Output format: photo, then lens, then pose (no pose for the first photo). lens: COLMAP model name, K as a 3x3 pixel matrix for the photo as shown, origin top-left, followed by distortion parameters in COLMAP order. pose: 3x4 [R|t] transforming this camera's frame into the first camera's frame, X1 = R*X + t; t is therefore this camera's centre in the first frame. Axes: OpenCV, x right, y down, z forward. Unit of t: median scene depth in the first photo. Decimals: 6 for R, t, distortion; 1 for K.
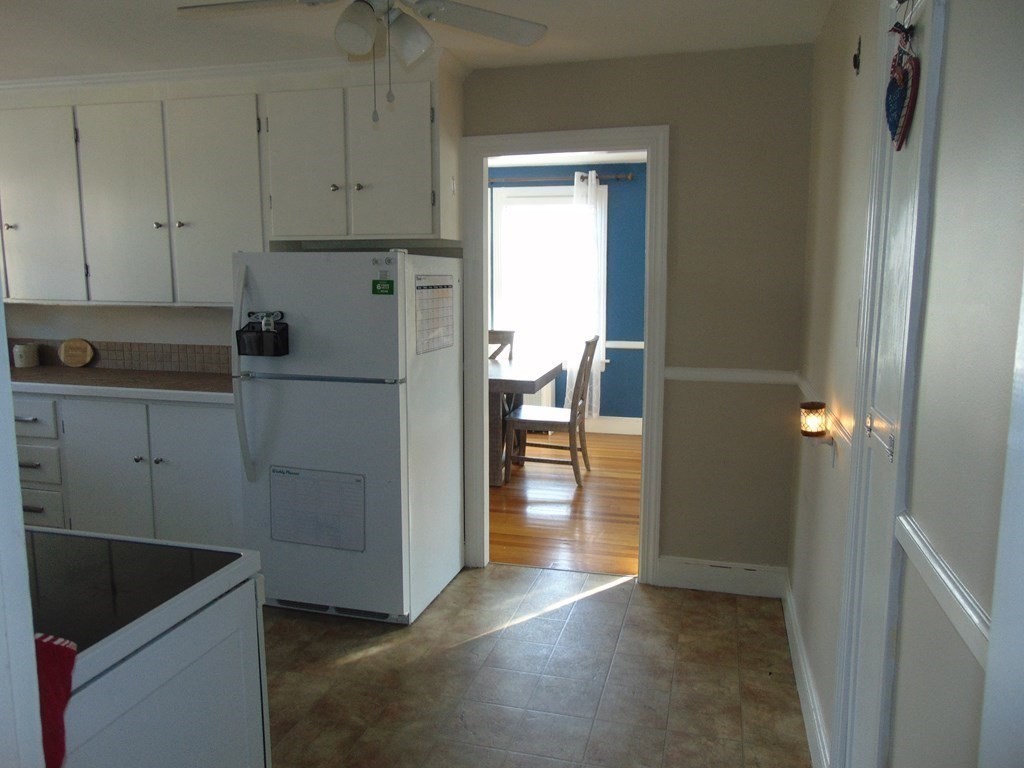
lens RADIAL K [[771.4, 0, 513.1], [0, 771.4, 381.7], [0, 0, 1]] dist [-0.026226, 0.055430]
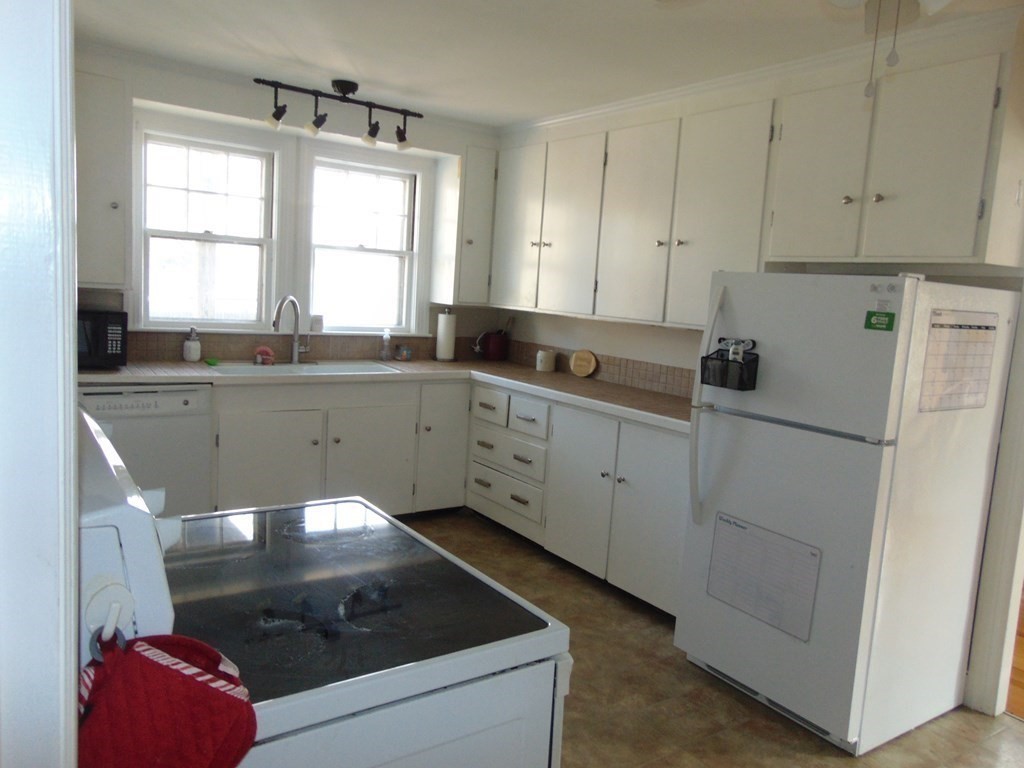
lens RADIAL K [[771.4, 0, 506.5], [0, 771.4, 382.6], [0, 0, 1]] dist [-0.026226, 0.055430]
pose [[0.762364, 0.122796, -0.635392, 0.042553], [-0.147121, 0.989011, 0.014616, -0.014411], [0.630204, 0.082336, 0.772052, 0.146663]]
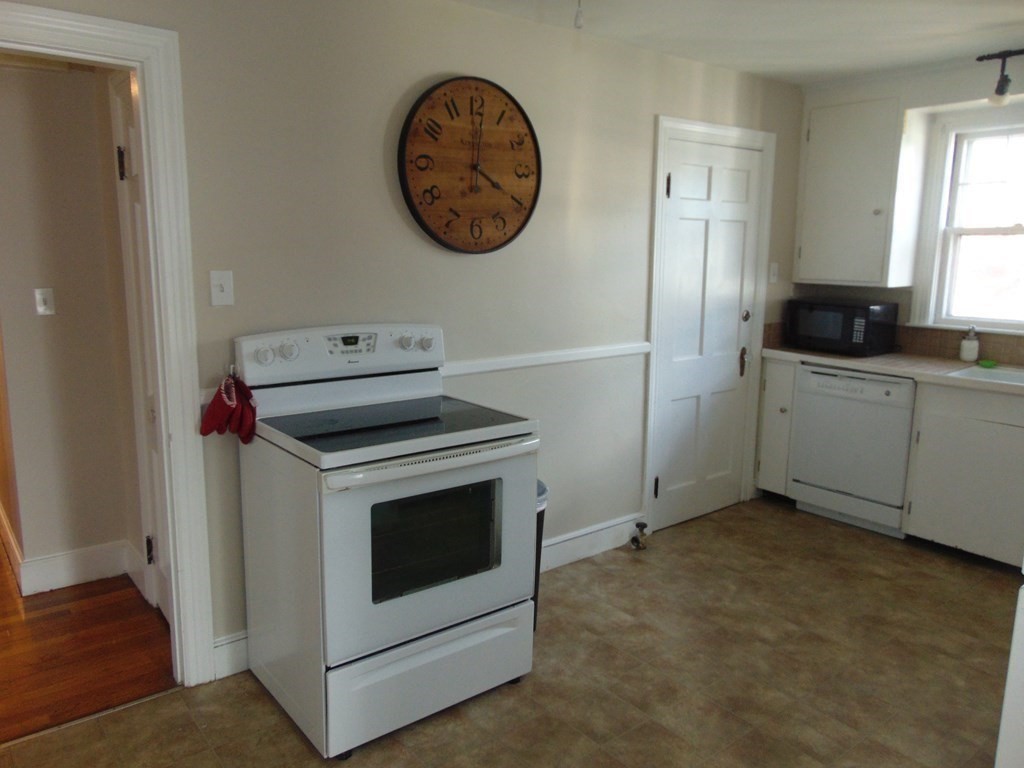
lens RADIAL K [[771.4, 0, 508.1], [0, 771.4, 385.4], [0, 0, 1]] dist [-0.026226, 0.055430]
pose [[-0.589504, 0.132132, -0.796886, 0.339256], [-0.122818, 0.960399, 0.250100, -0.179483], [0.798374, 0.245307, -0.549930, 1.172462]]
